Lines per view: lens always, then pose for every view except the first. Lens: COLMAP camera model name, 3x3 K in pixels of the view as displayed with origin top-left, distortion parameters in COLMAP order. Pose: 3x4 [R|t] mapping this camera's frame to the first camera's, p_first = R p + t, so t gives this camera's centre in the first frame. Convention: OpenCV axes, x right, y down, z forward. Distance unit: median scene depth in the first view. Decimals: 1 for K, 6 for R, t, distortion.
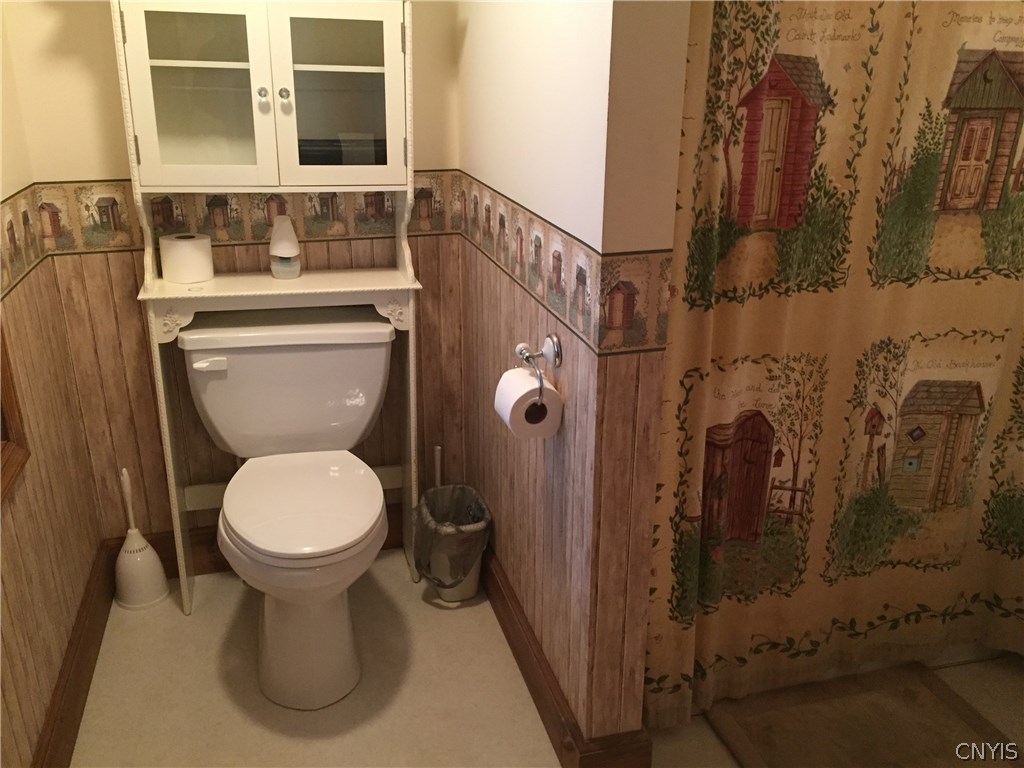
lens RADIAL K [[880.6, 0, 514.7], [0, 880.6, 391.2], [0, 0, 1]] dist [0.092234, -0.123890]
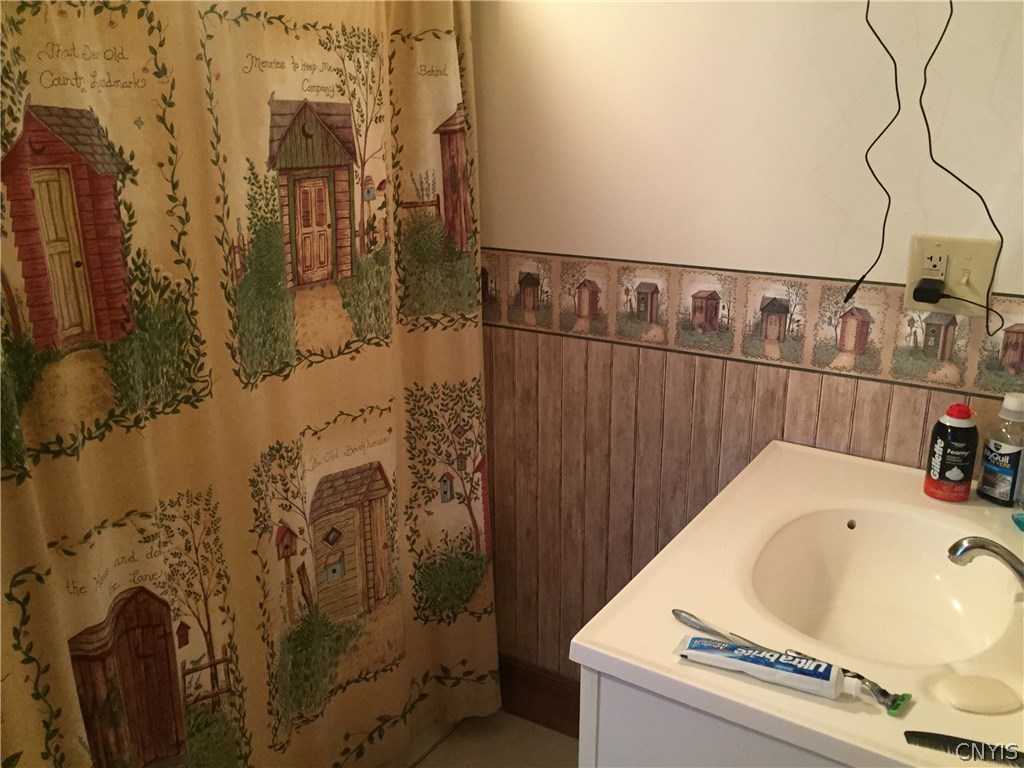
lens RADIAL K [[880.6, 0, 512.9], [0, 880.6, 385.5], [0, 0, 1]] dist [0.092234, -0.123890]
pose [[0.751099, -0.207706, 0.626664, 0.083129], [0.245278, 0.969071, 0.027213, -0.083463], [-0.612934, 0.133268, 0.778814, 0.229590]]
